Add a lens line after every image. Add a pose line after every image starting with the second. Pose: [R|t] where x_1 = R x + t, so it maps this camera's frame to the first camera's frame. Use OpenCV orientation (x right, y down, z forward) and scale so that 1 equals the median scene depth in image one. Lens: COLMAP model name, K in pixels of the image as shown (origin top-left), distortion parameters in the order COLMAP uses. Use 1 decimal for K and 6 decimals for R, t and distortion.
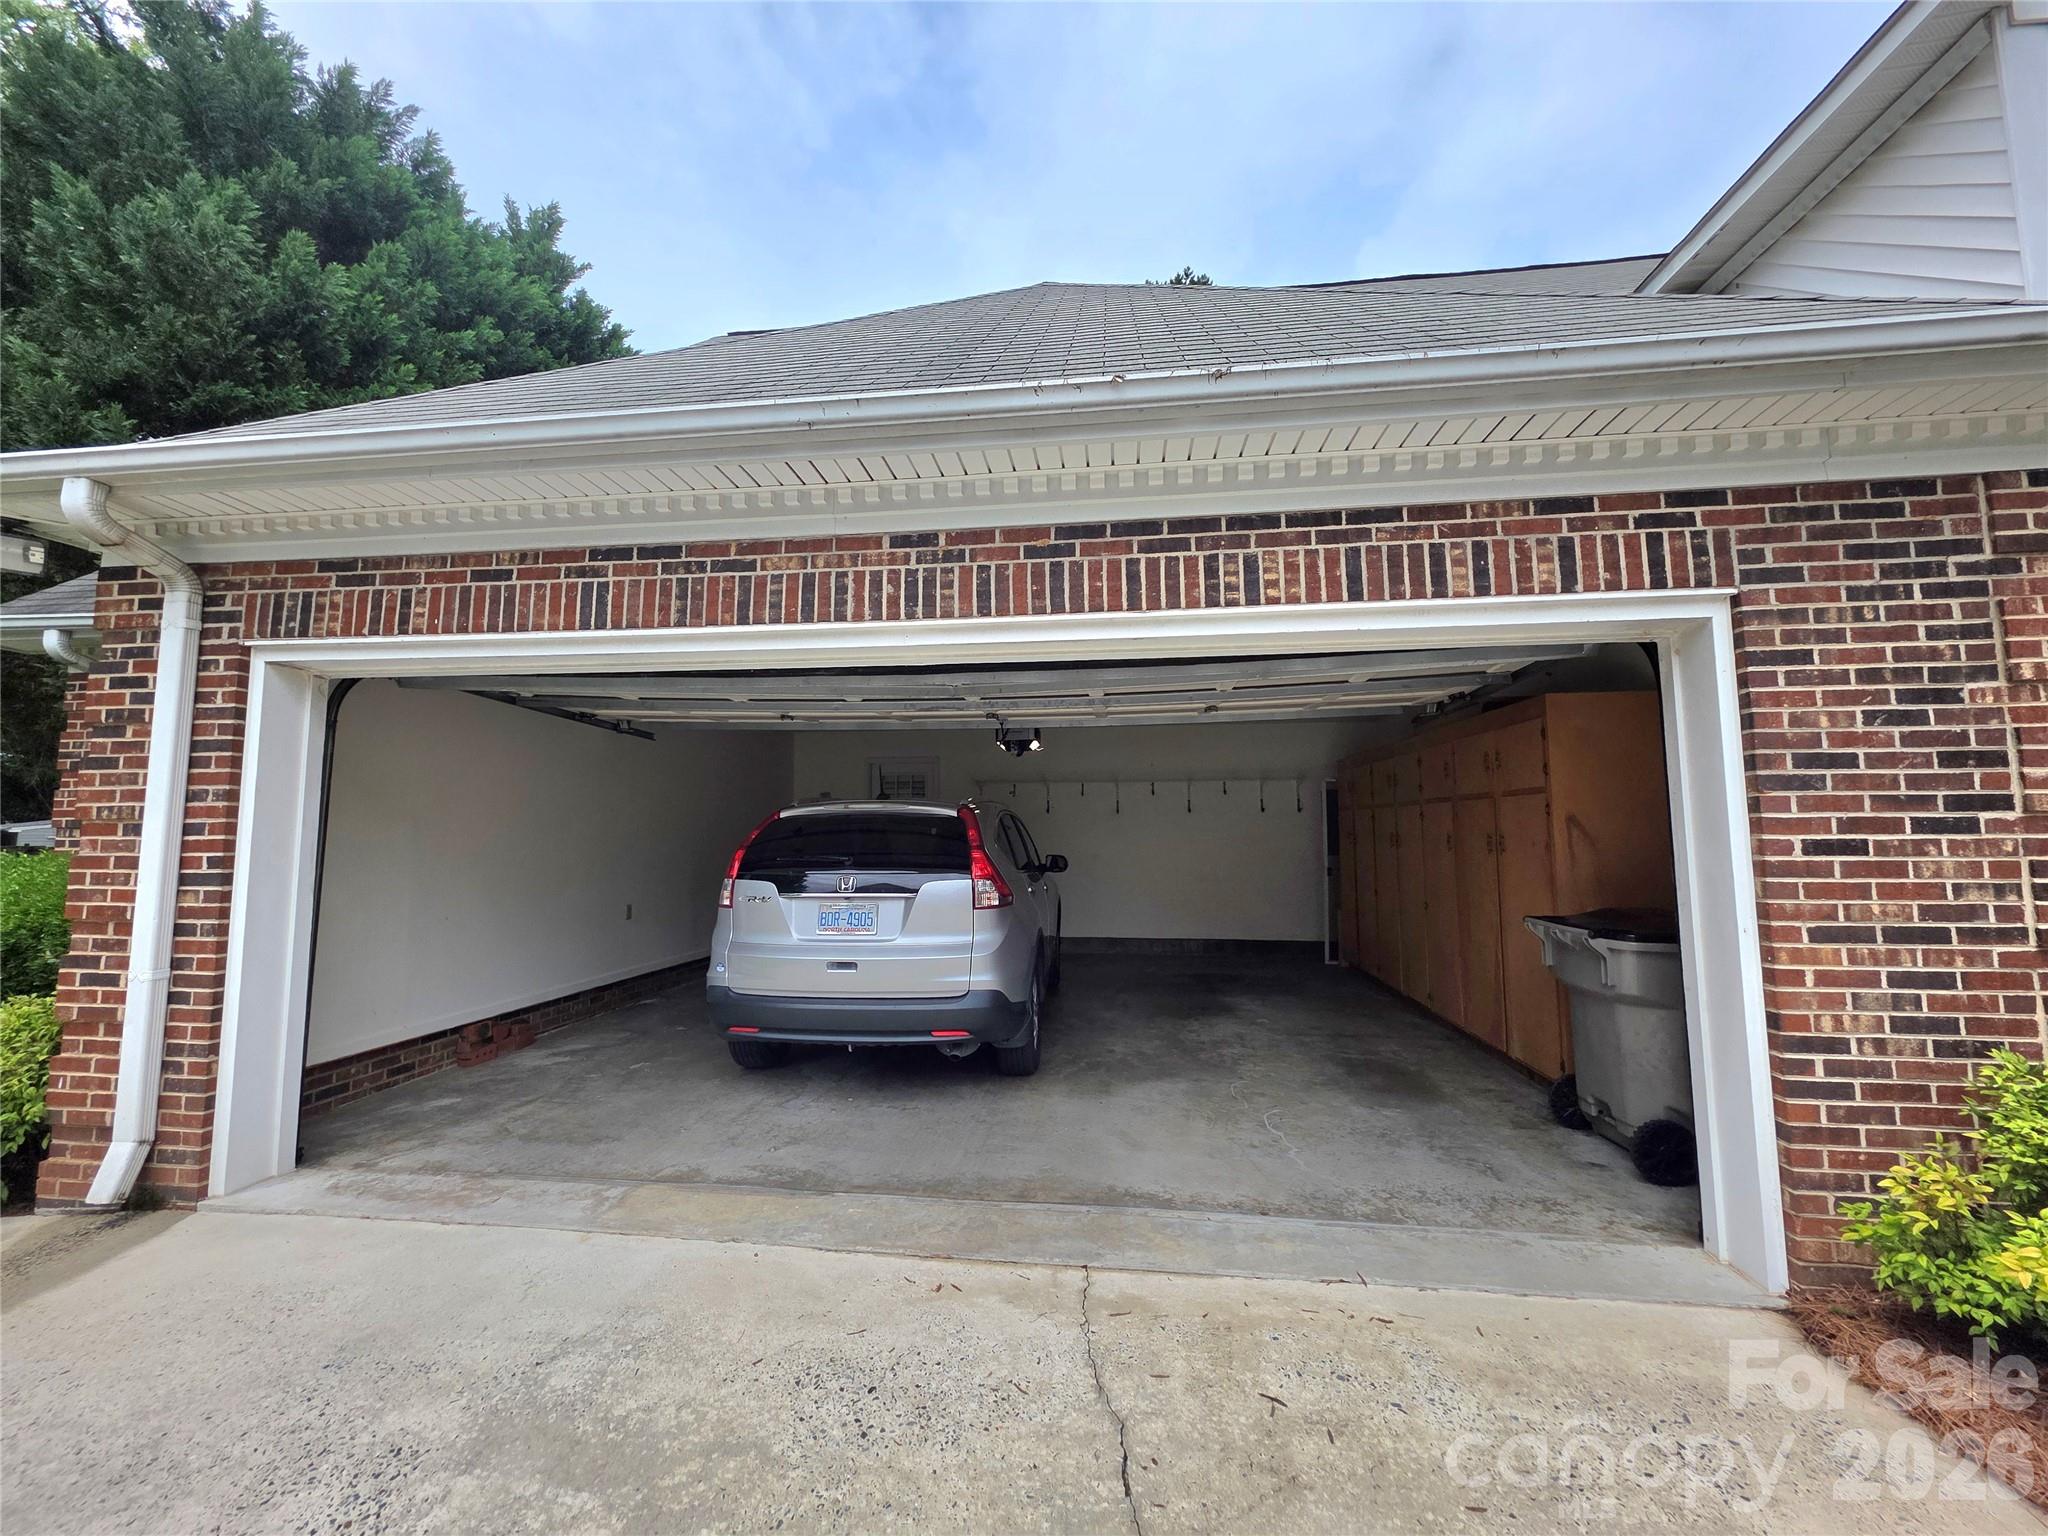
lens RADIAL K [[818.1, 0, 1016.0], [0, 818.1, 762.0], [0, 0, 1]] dist [0.000621, -0.000188]
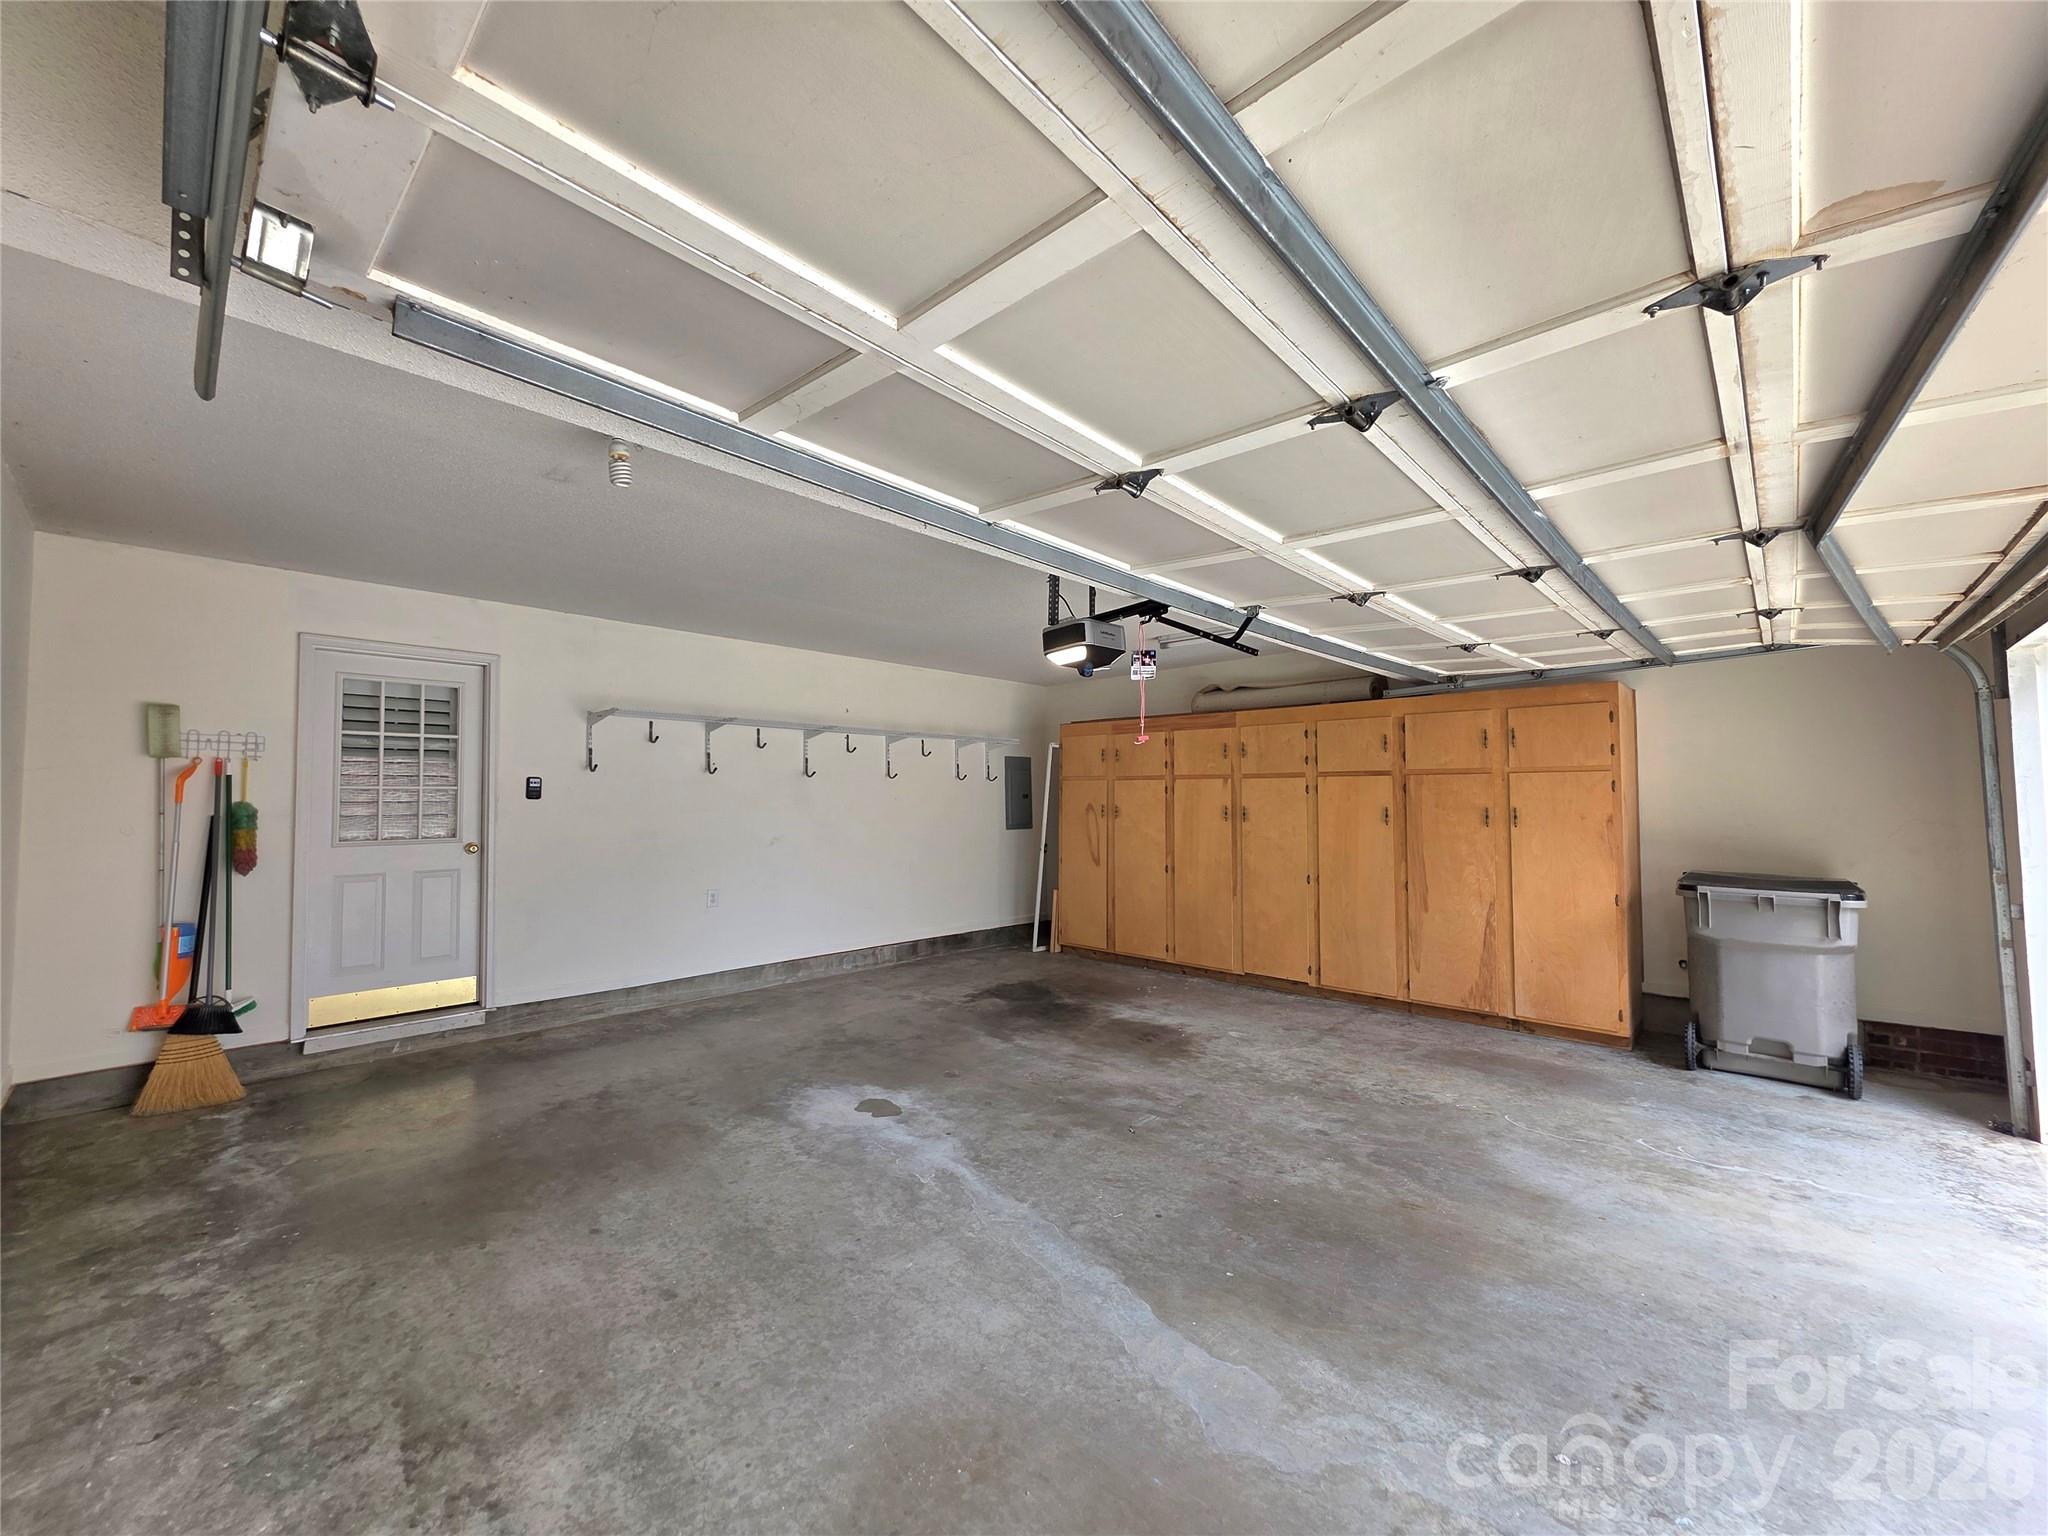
lens RADIAL K [[818.1, 0, 1016.0], [0, 818.1, 762.0], [0, 0, 1]] dist [0.000621, -0.000188]
pose [[0.590787, 0.036710, 0.805992, -0.789005], [-0.070100, 0.997522, 0.005949, 0.083227], [-0.803777, -0.060015, 0.591896, 1.100007]]
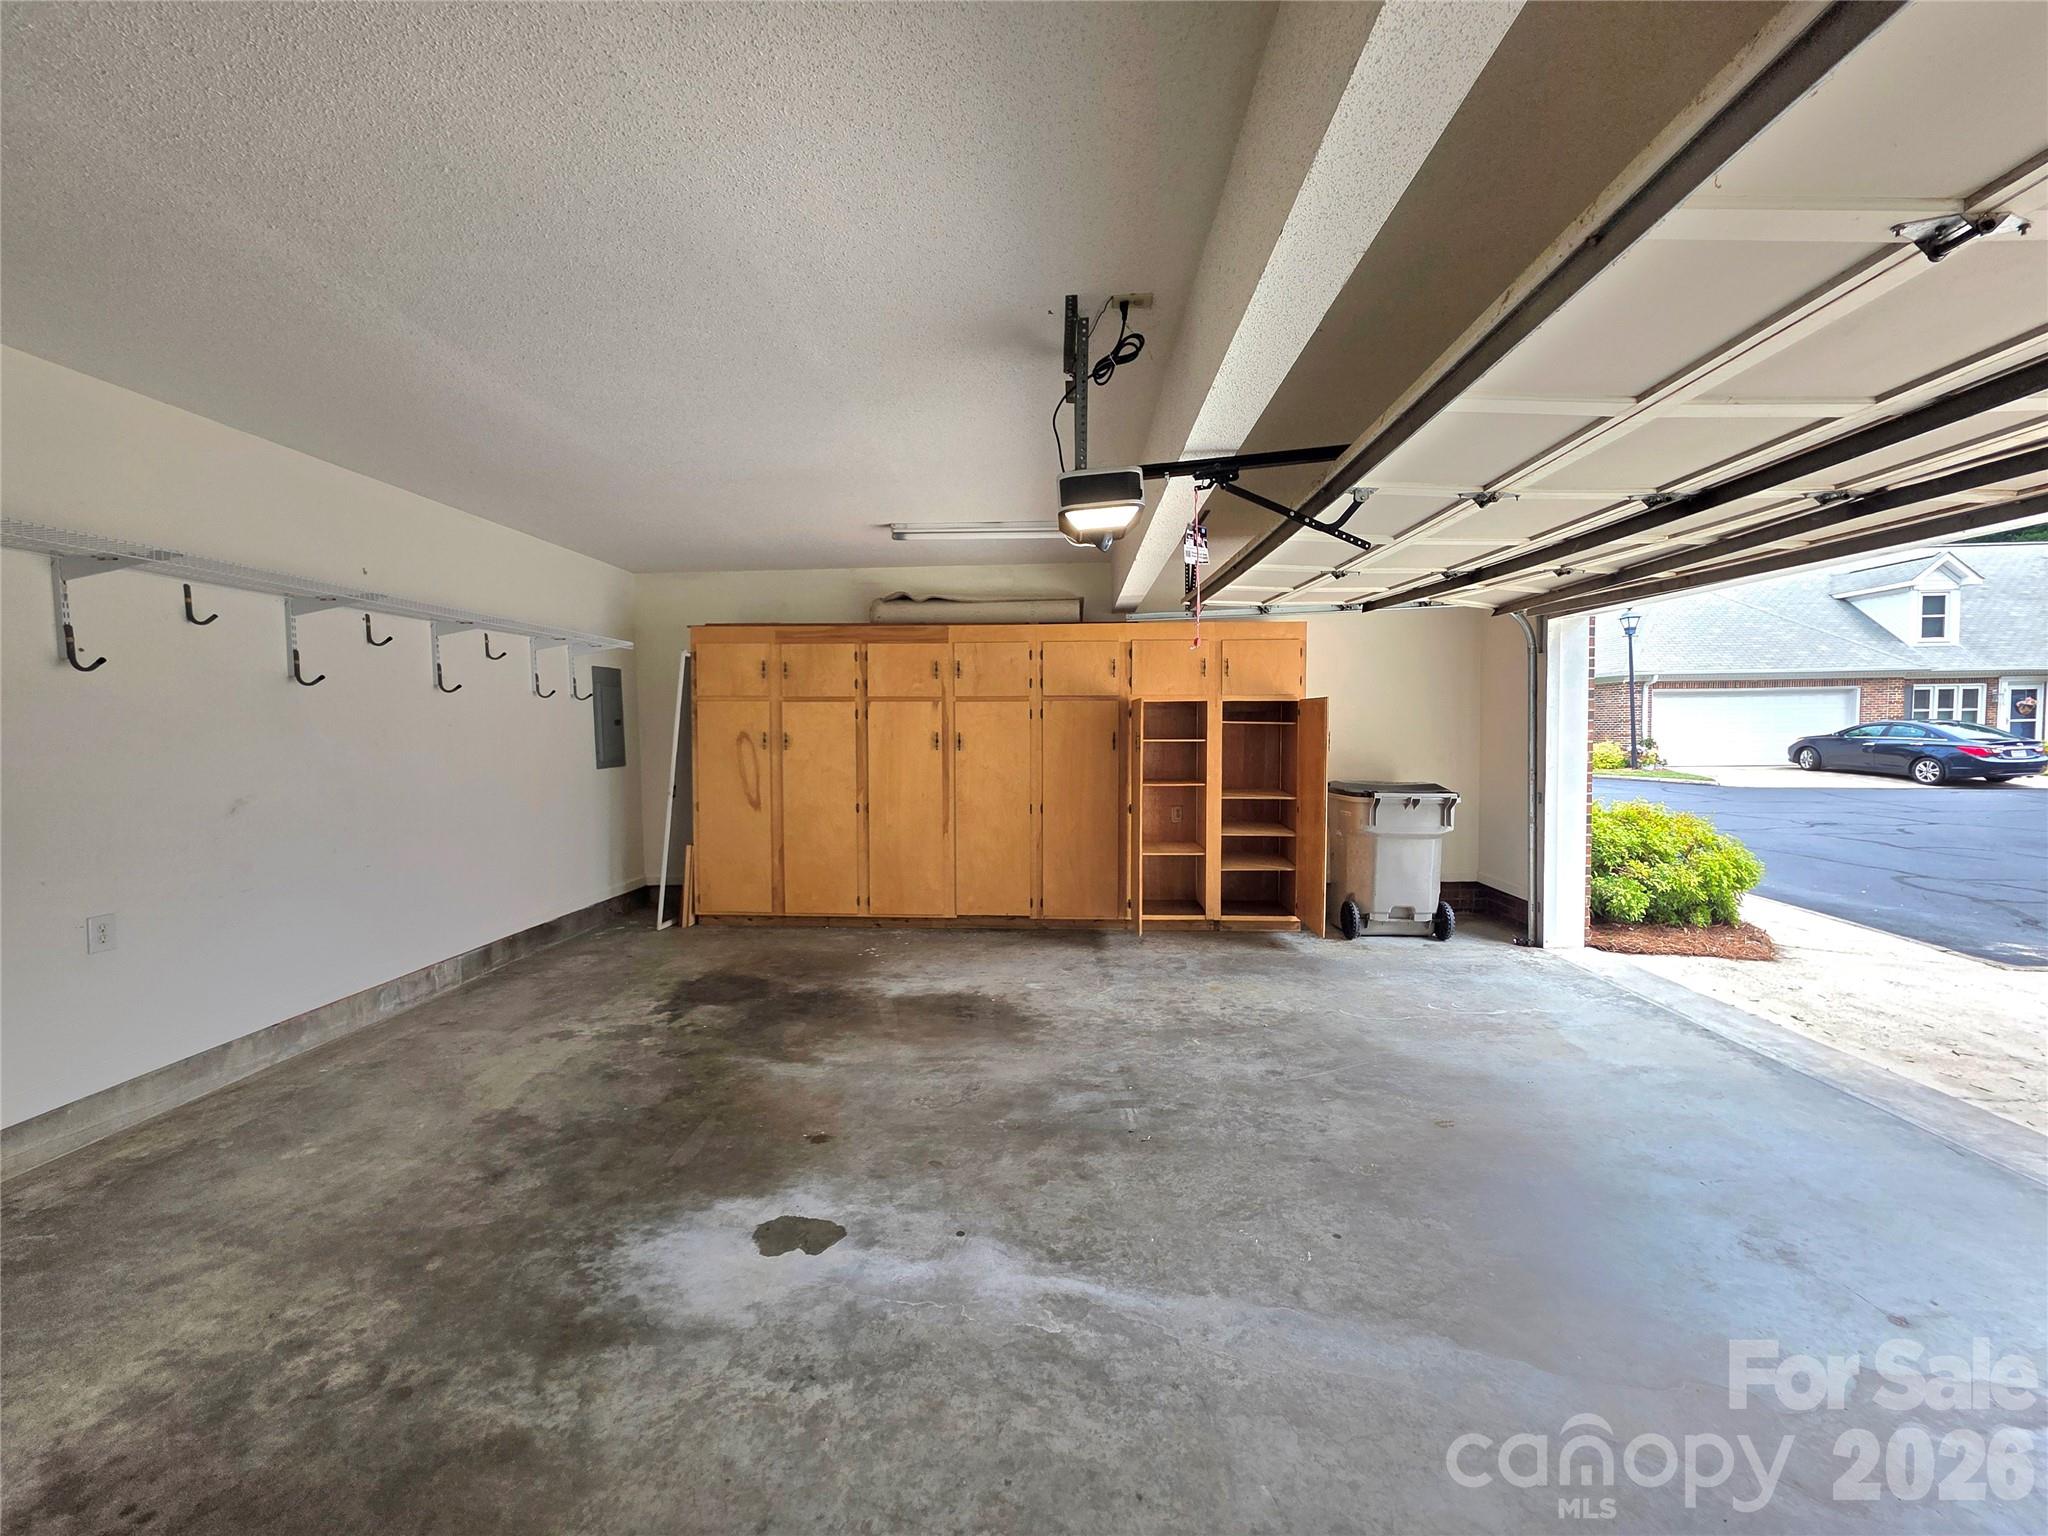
lens RADIAL K [[818.1, 0, 1016.0], [0, 818.1, 762.0], [0, 0, 1]] dist [0.000621, -0.000188]
pose [[-0.078495, -0.042231, 0.996020, -0.666195], [-0.082753, 0.995930, 0.035706, 0.140234], [-0.993474, -0.079621, -0.081670, 1.705928]]
